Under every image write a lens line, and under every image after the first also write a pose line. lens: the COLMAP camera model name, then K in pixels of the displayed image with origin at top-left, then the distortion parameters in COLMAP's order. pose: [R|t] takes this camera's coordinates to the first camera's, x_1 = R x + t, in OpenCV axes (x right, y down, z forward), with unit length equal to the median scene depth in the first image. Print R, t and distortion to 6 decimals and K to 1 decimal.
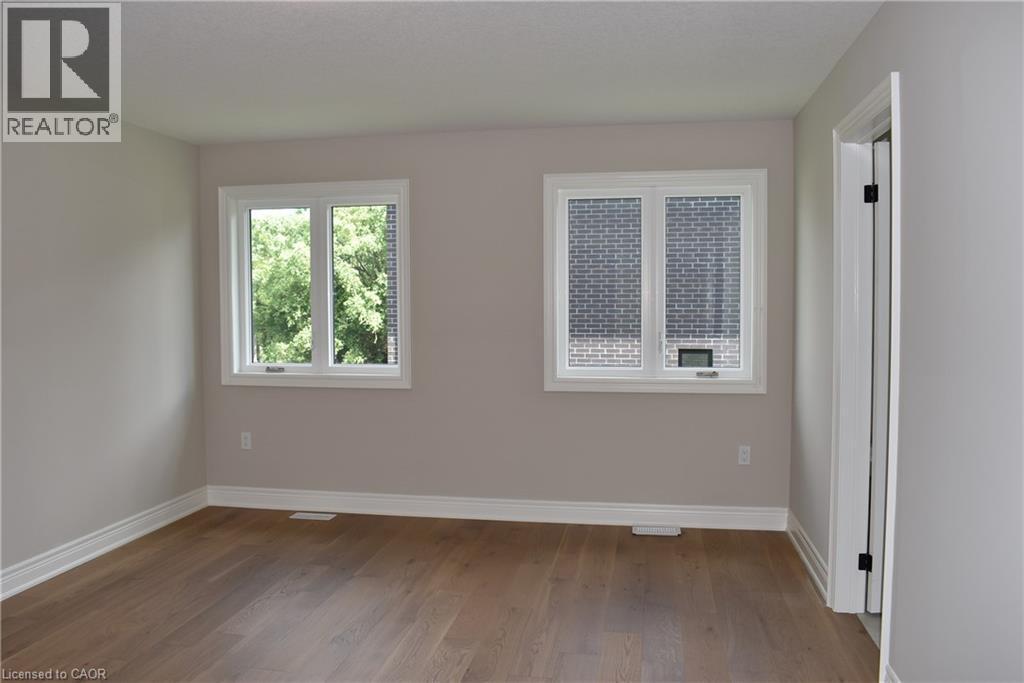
lens RADIAL K [[800.9, 0, 511.1], [0, 800.9, 336.6], [0, 0, 1]] dist [-0.095782, 0.007315]
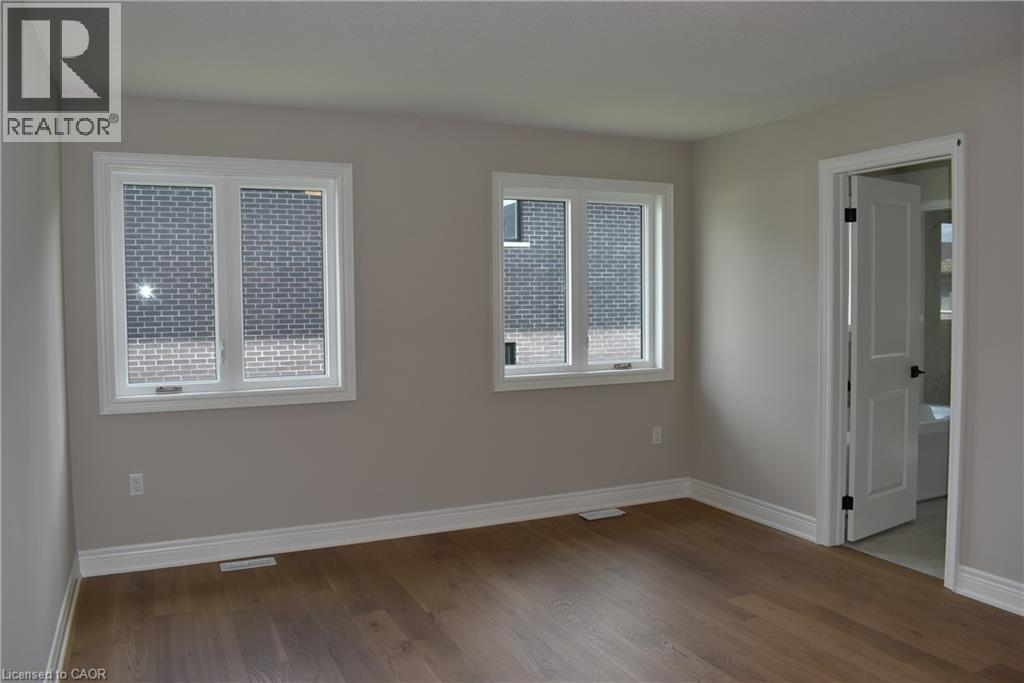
lens RADIAL K [[800.9, 0, 511.1], [0, 800.9, 336.6], [0, 0, 1]] dist [-0.095782, 0.007315]
pose [[0.819550, -0.032300, 0.572097, -0.194748], [0.031490, 0.999440, 0.011316, -0.003962], [-0.572142, 0.008742, 0.820108, 0.069215]]
